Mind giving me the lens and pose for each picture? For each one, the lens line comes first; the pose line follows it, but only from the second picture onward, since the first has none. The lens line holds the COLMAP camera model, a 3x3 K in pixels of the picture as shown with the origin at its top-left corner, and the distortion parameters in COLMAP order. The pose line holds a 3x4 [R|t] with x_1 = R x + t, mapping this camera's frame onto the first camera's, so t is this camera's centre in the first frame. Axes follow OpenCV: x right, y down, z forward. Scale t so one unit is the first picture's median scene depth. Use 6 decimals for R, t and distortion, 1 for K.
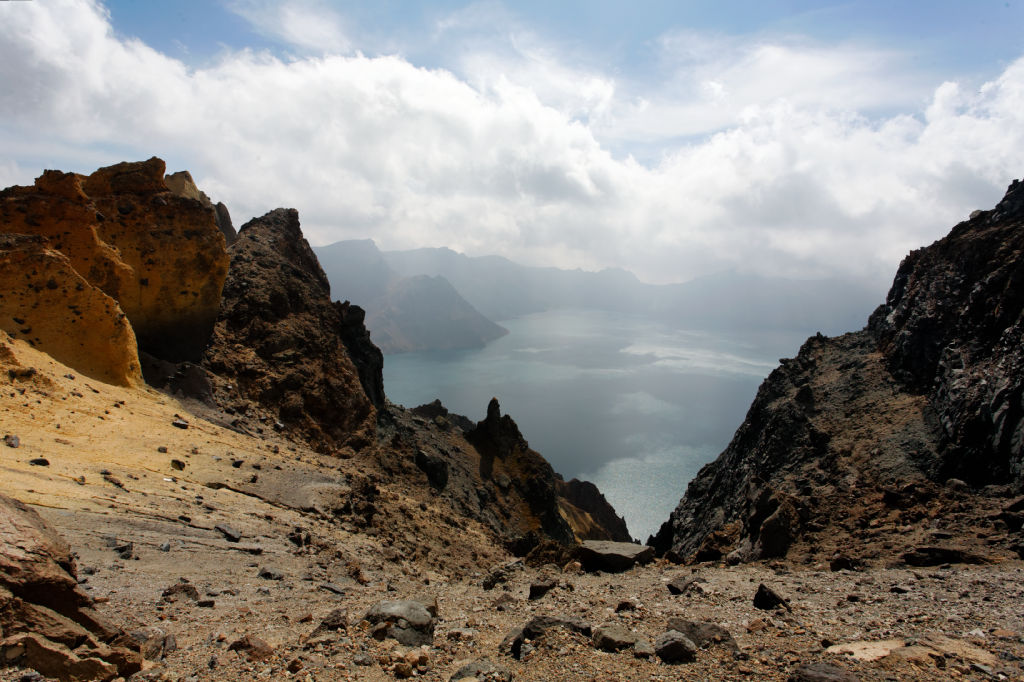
lens RADIAL K [[492.5, 0, 509.4], [0, 492.5, 342.4], [0, 0, 1]] dist [0.002689, 0.003704]
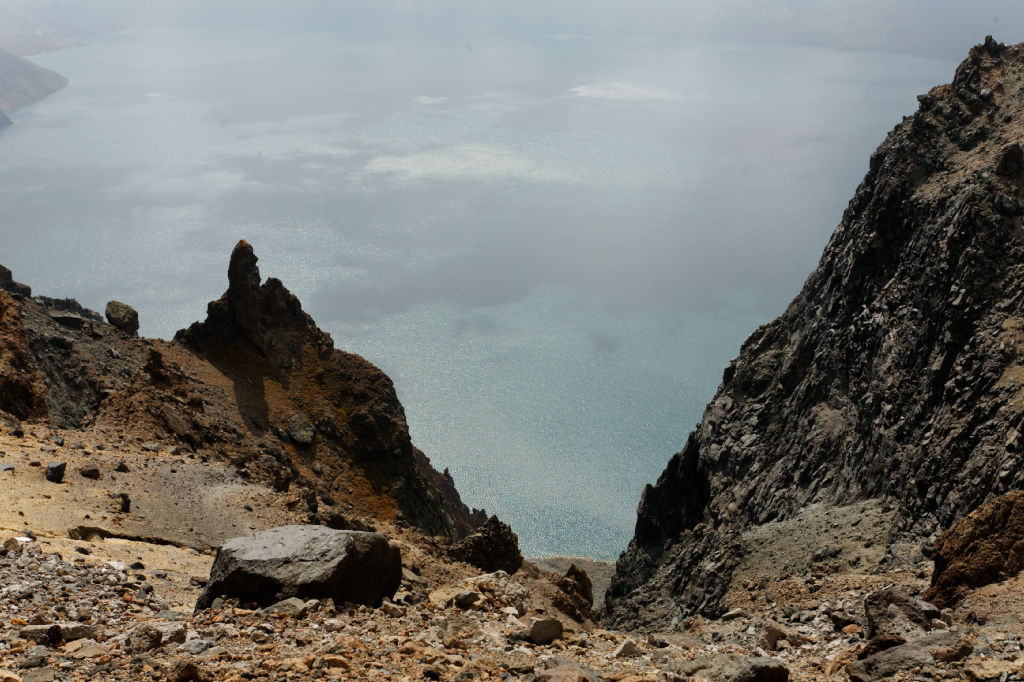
lens RADIAL K [[1142.5, 0, 506.2], [0, 1142.5, 337.2], [0, 0, 1]] dist [0.017042, 0.000000]
pose [[0.930281, -0.135585, 0.340872, -0.283468], [0.061201, 0.973532, 0.220206, -0.010008], [-0.361706, -0.183992, 0.913956, 0.065870]]
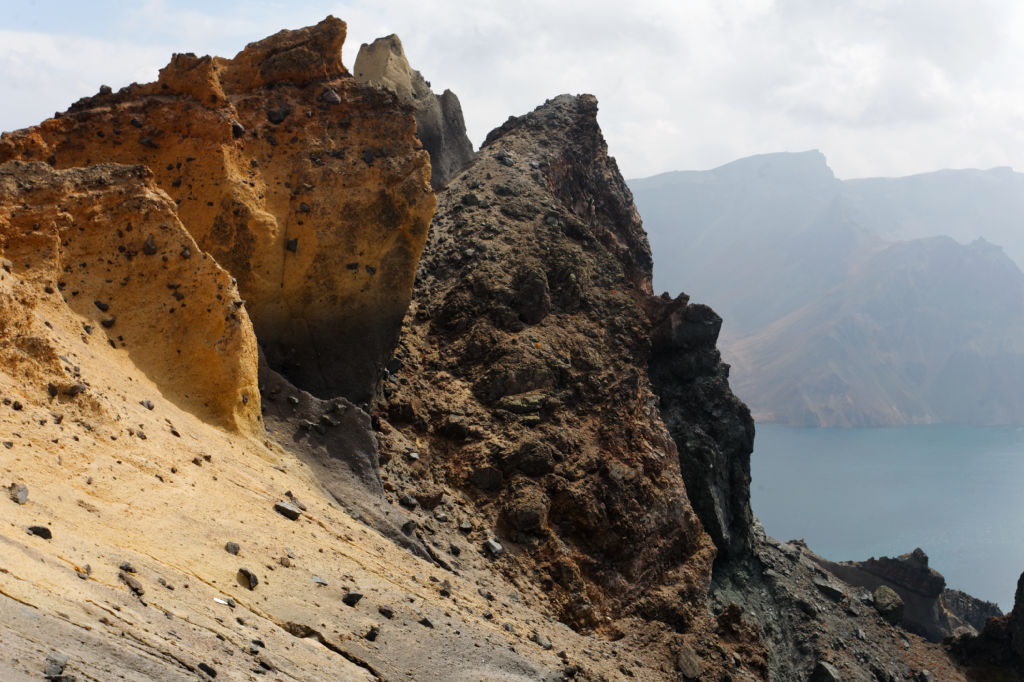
lens RADIAL K [[1186.3, 0, 511.1], [0, 1186.3, 336.5], [0, 0, 1]] dist [0.015979, 0.000000]
pose [[0.867800, 0.056822, -0.493655, 0.103917], [-0.081053, 0.996322, -0.027801, -0.004136], [0.490259, 0.064138, 0.869214, -0.011678]]
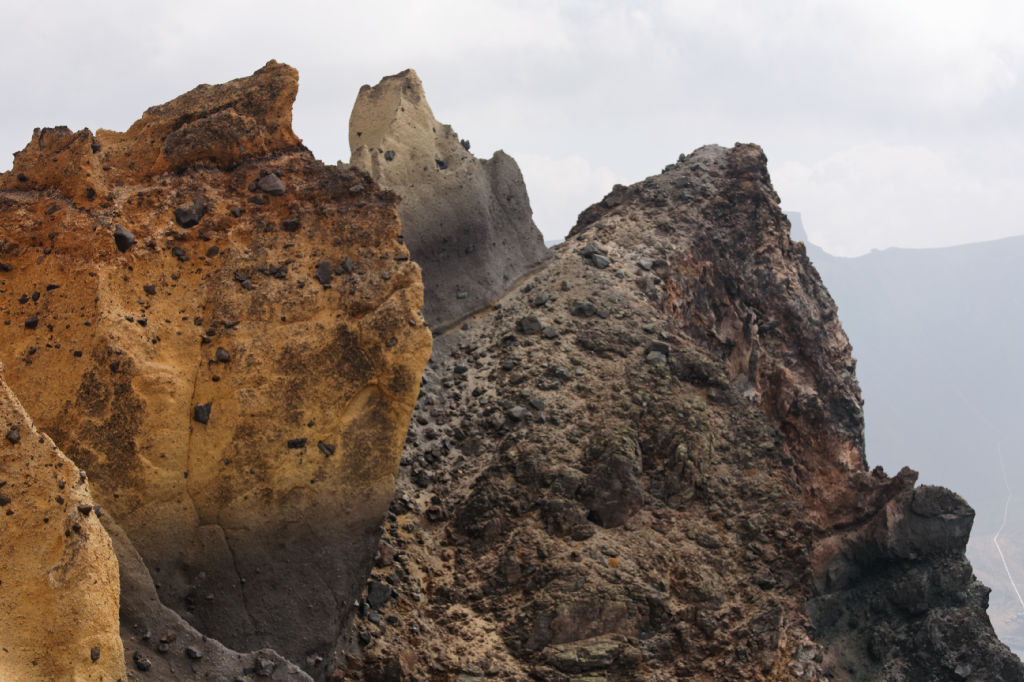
lens RADIAL K [[2078.1, 0, 512.9], [0, 2078.1, 349.6], [0, 0, 1]] dist [0.025472, 0.000000]
pose [[0.787323, 0.002695, -0.616535, 0.304922], [-0.078578, 0.992274, -0.096008, -0.034485], [0.611513, 0.124035, 0.781452, -0.035323]]
